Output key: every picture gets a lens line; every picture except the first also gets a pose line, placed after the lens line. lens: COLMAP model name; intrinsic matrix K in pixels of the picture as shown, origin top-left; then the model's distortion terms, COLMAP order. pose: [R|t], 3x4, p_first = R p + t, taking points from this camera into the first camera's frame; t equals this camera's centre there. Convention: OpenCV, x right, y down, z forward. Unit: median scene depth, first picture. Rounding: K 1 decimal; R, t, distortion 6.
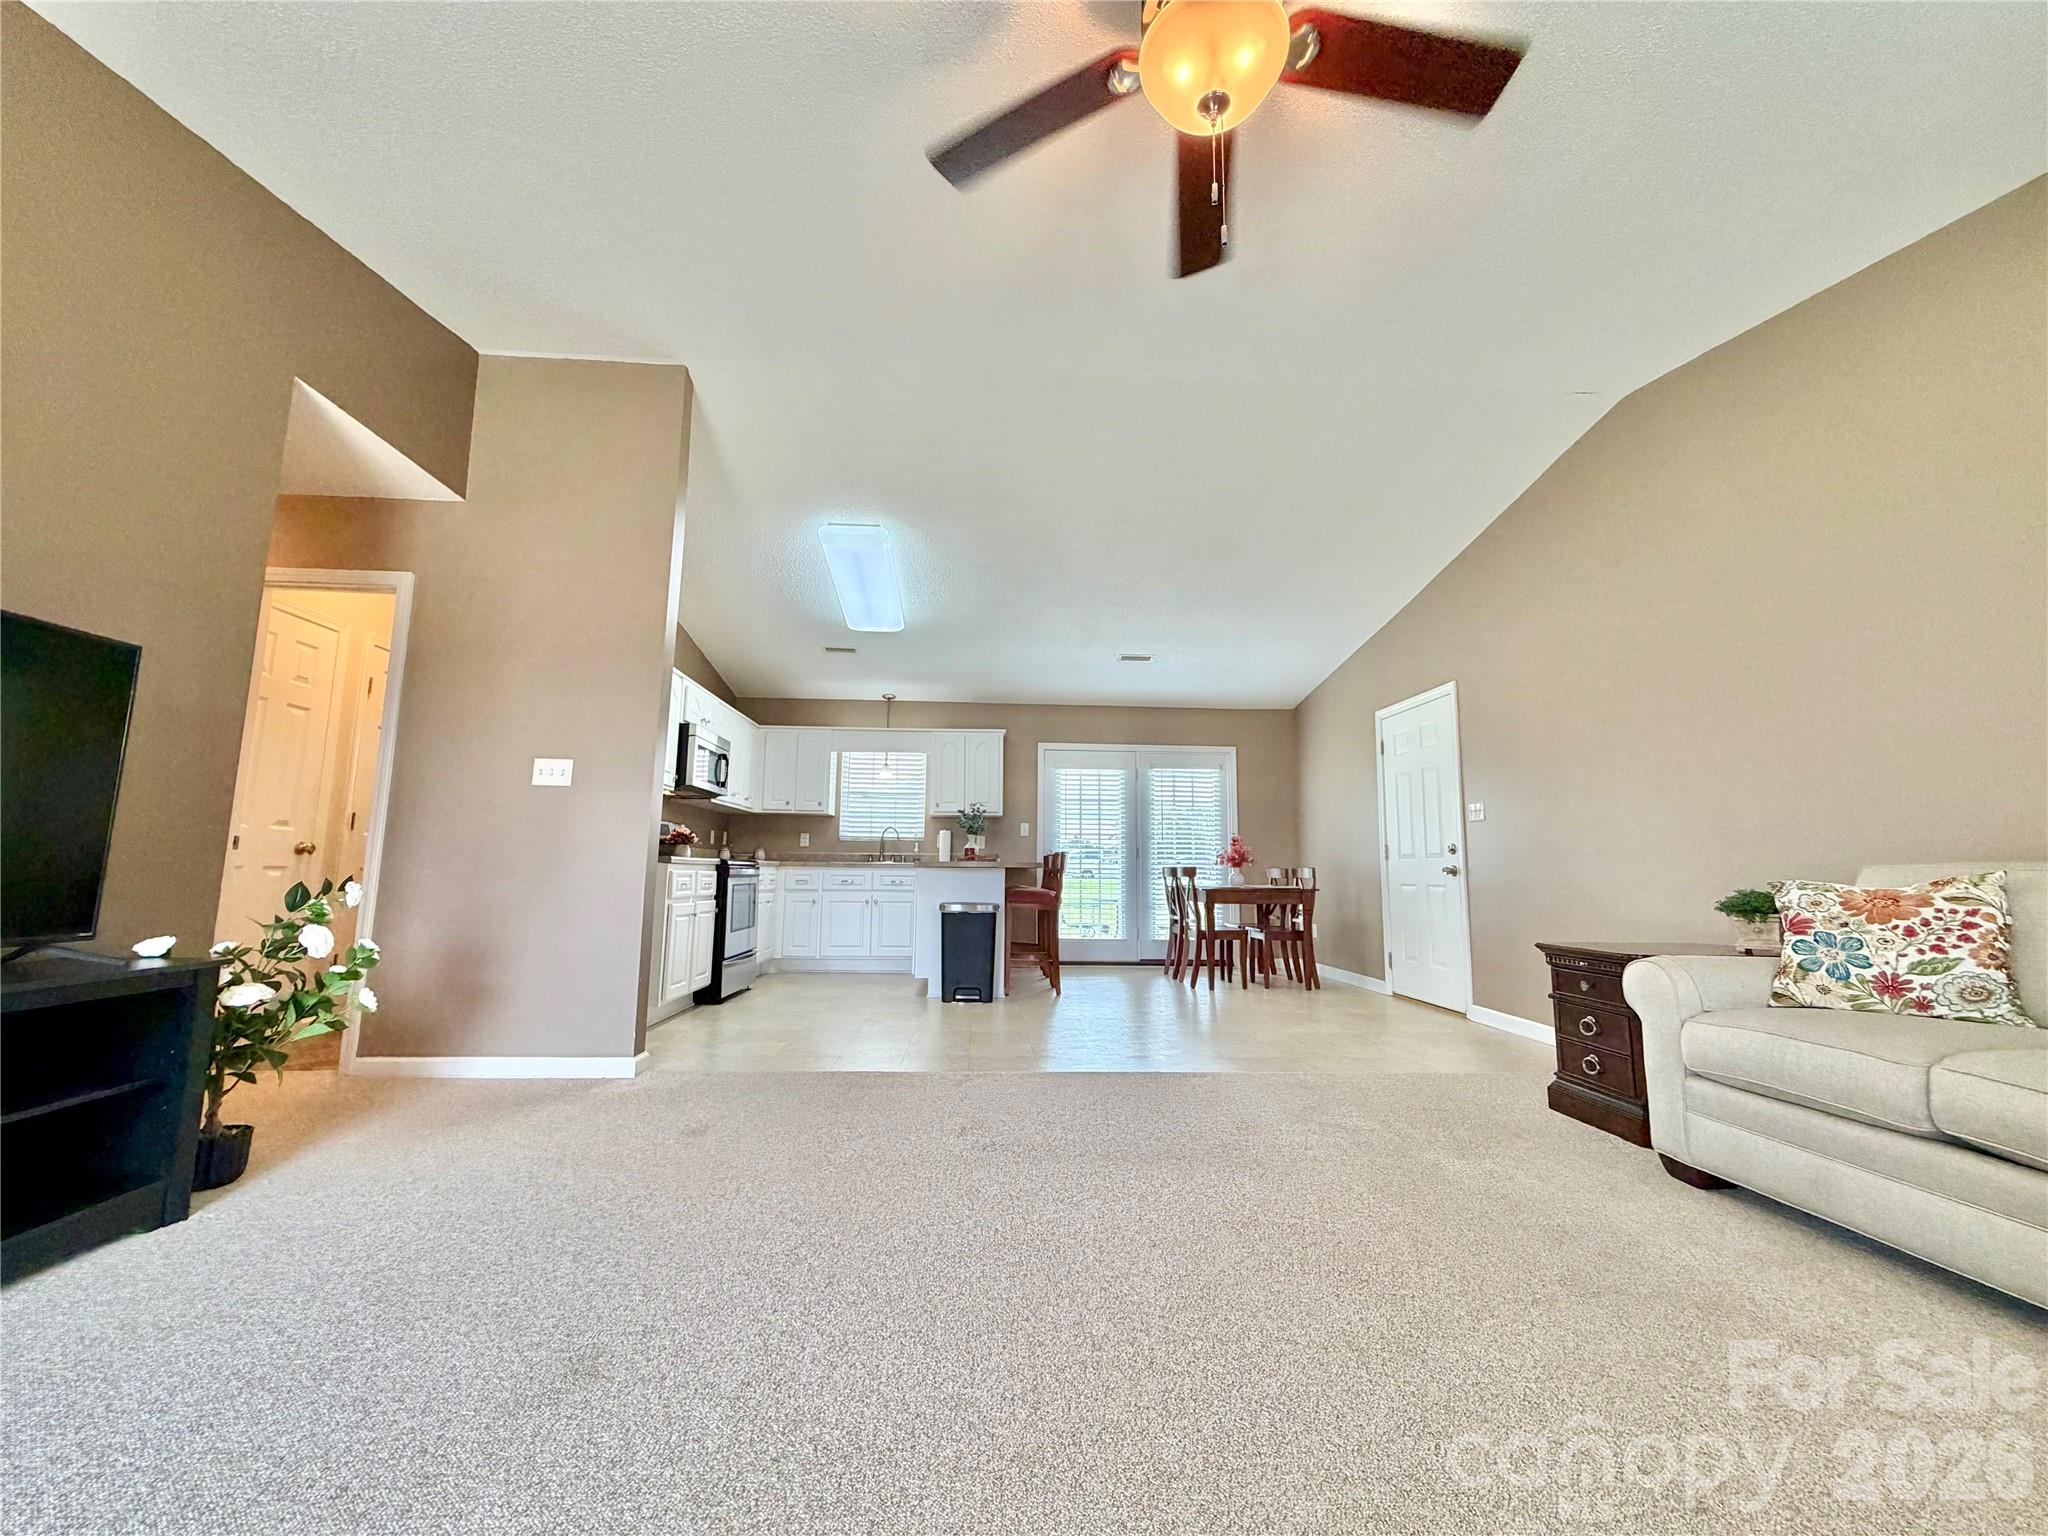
lens RADIAL K [[815.4, 0, 1017.1], [0, 815.4, 768.3], [0, 0, 1]] dist [0.001544, -0.000159]
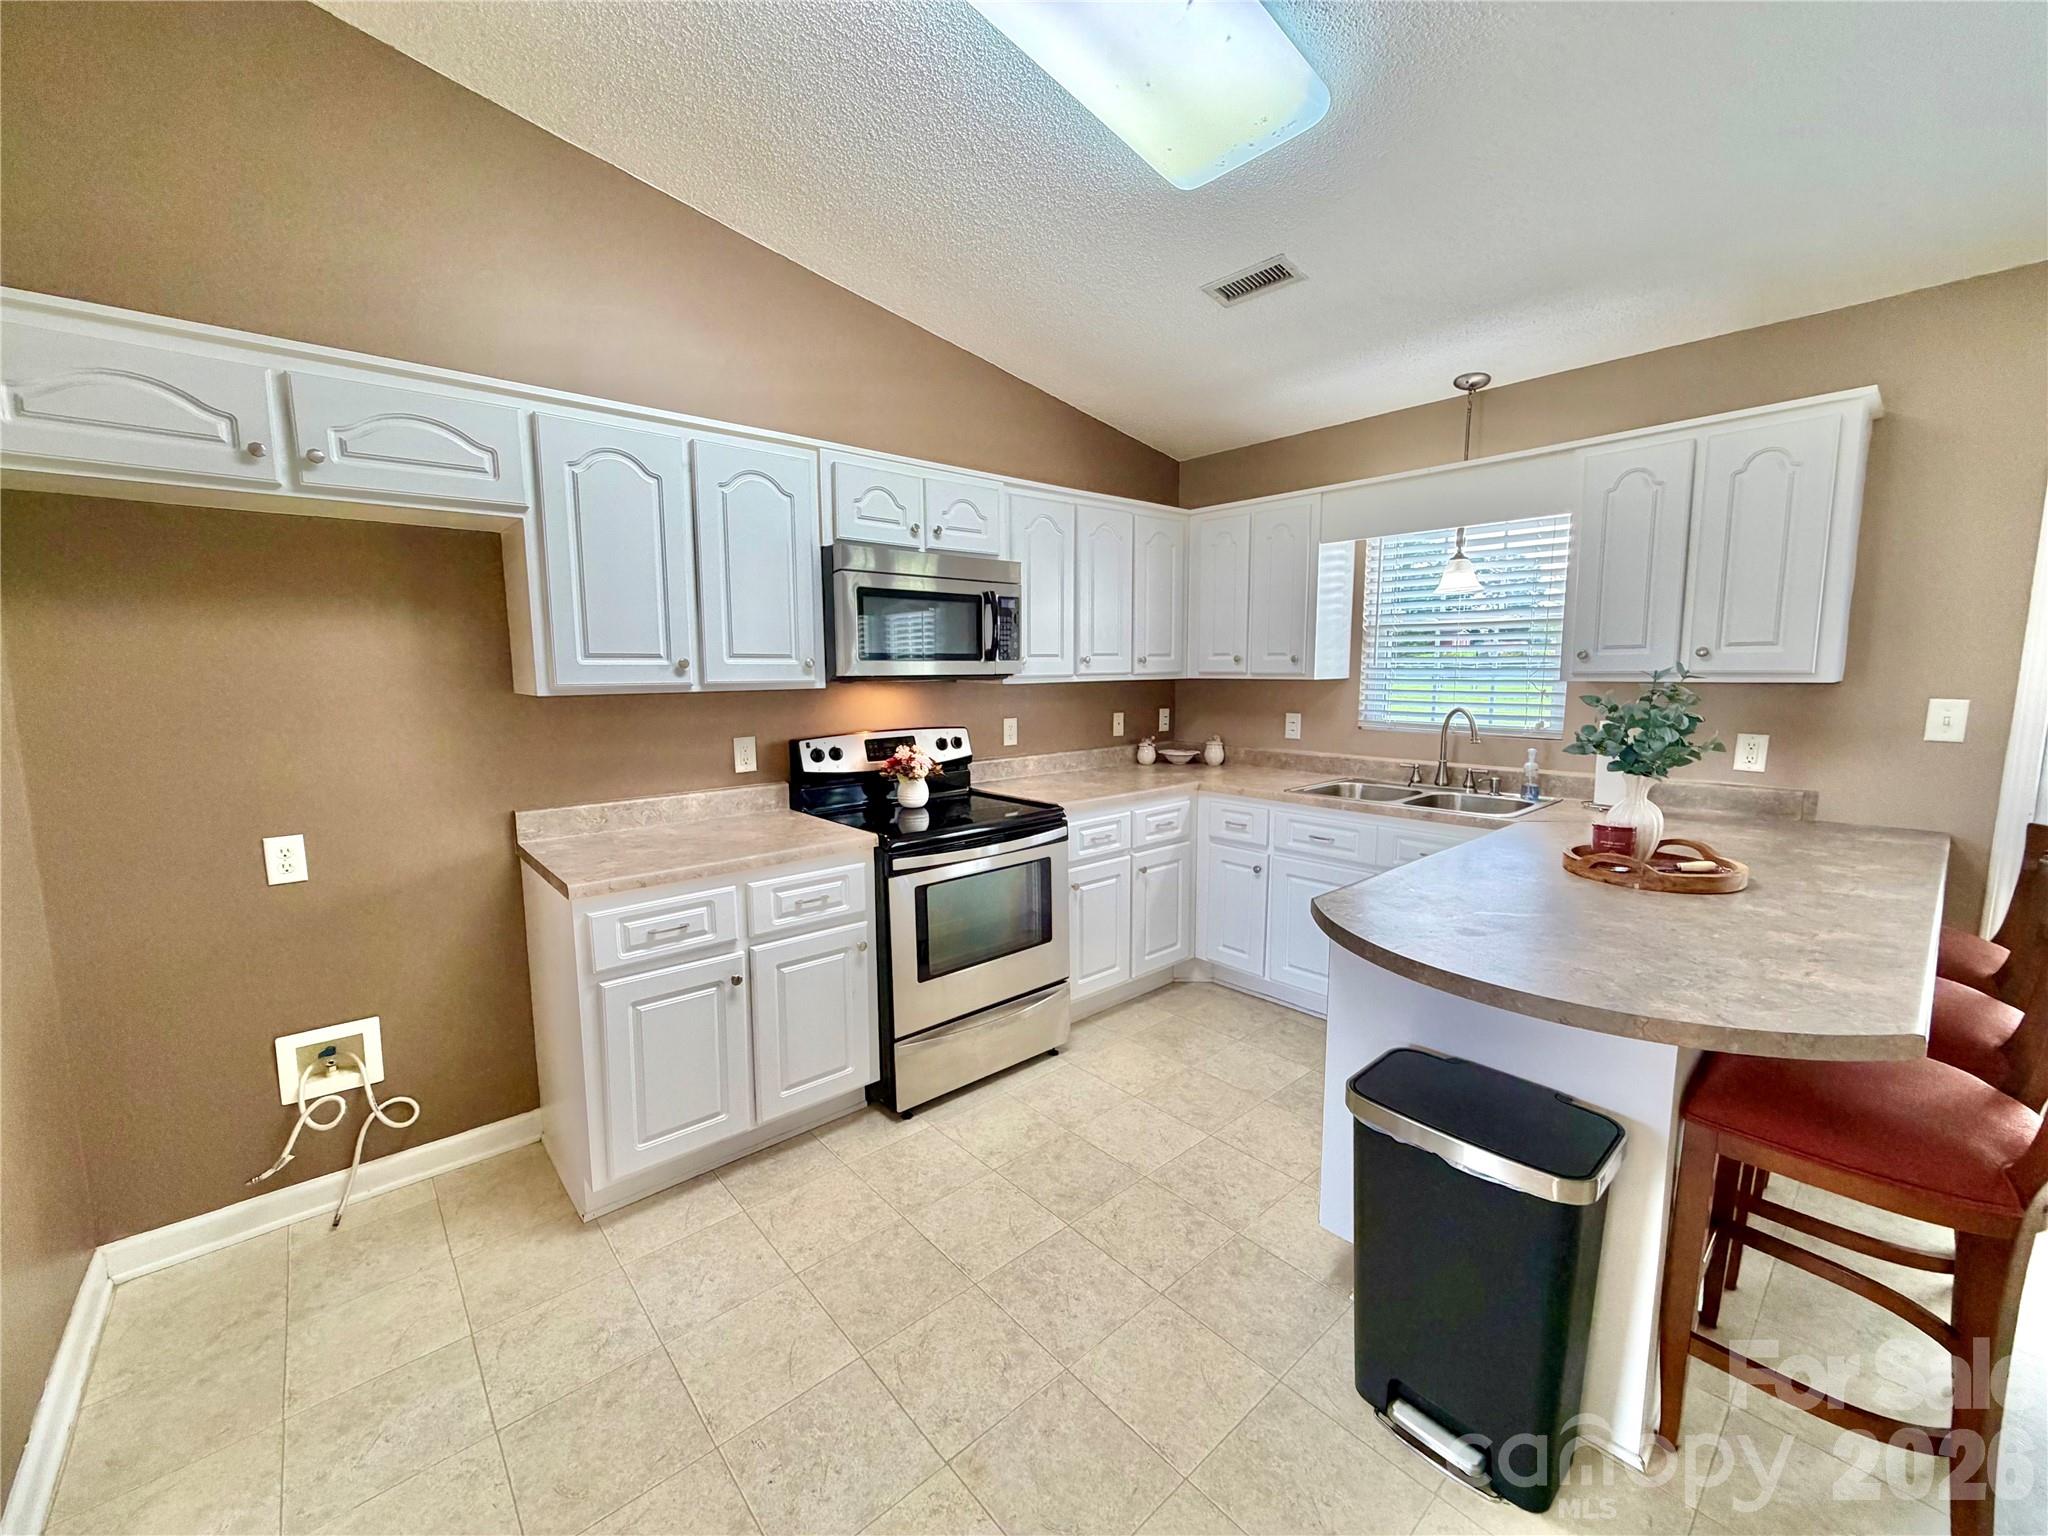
lens RADIAL K [[815.4, 0, 1017.1], [0, 815.4, 768.3], [0, 0, 1]] dist [0.001544, -0.000159]
pose [[0.616473, 0.083267, -0.782961, 0.038113], [0.114670, 0.974296, 0.193901, -0.006588], [0.778981, -0.209317, 0.591079, 0.590269]]
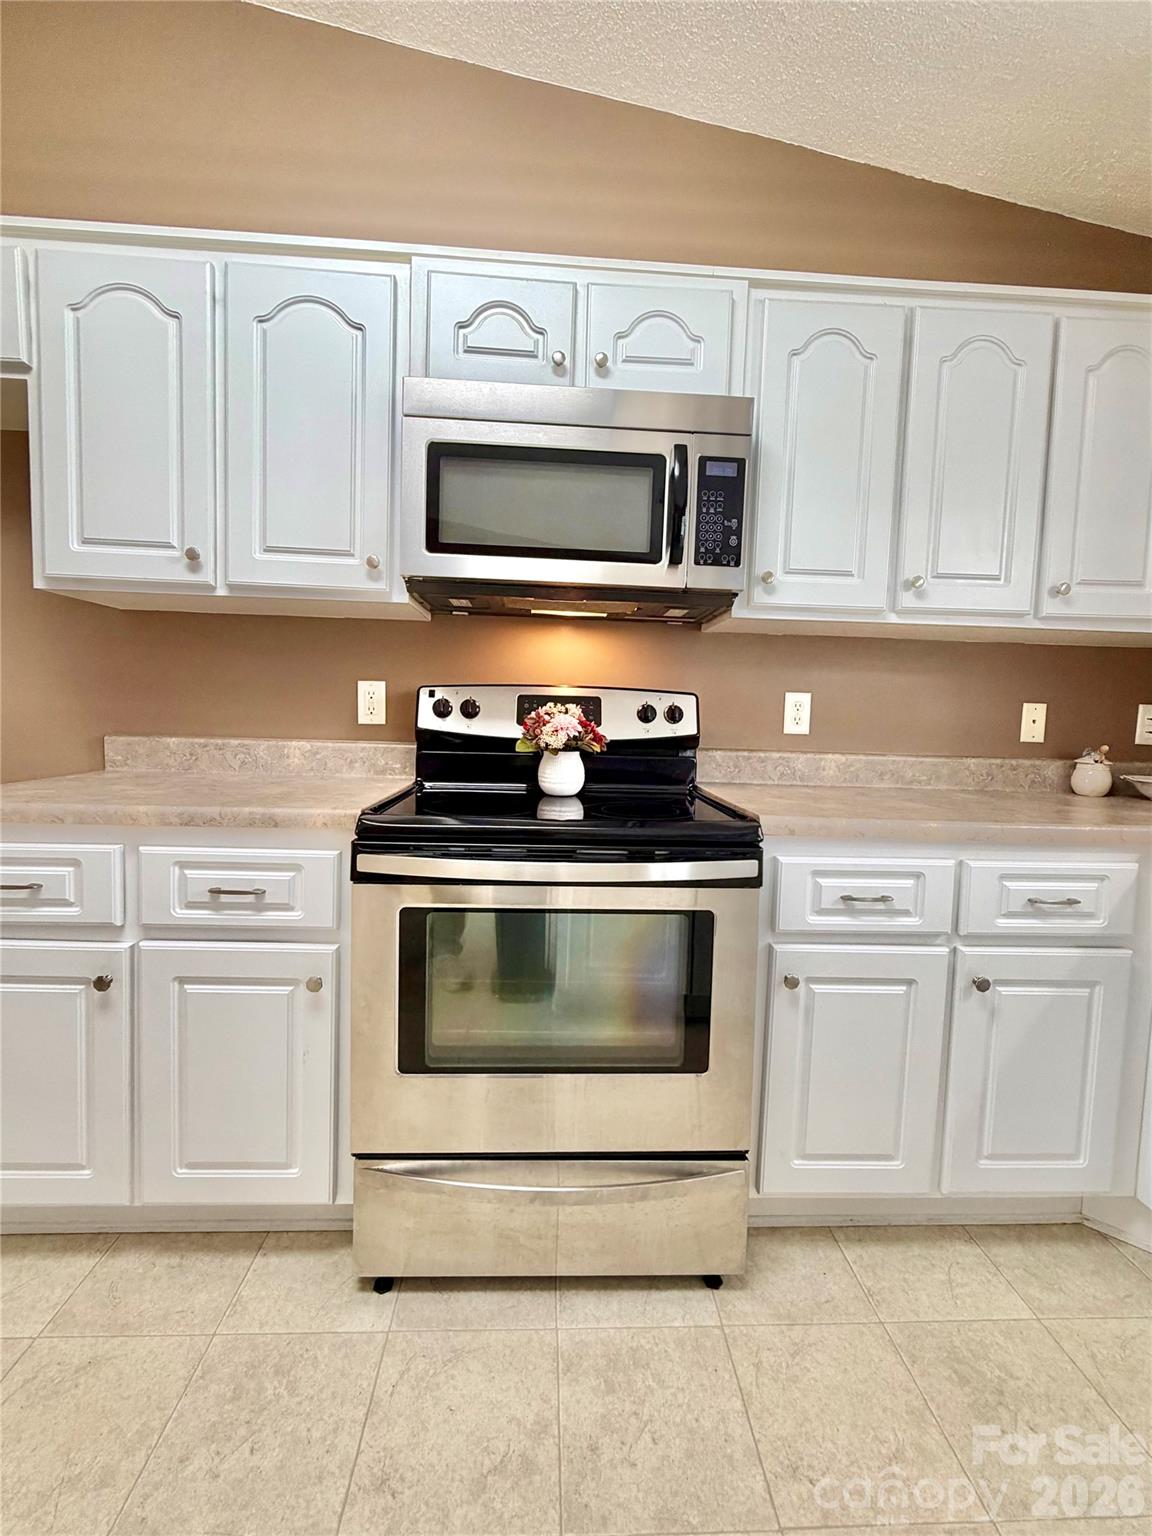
lens RADIAL K [[658.7, 0, 578.6], [0, 658.7, 763.0], [0, 0, 1]] dist [0.000306, 0.000002]
pose [[0.001871, 0.061846, -0.998084, -0.097248], [0.096385, 0.993428, 0.061738, 0.064732], [0.995342, -0.096315, -0.004103, 0.804668]]
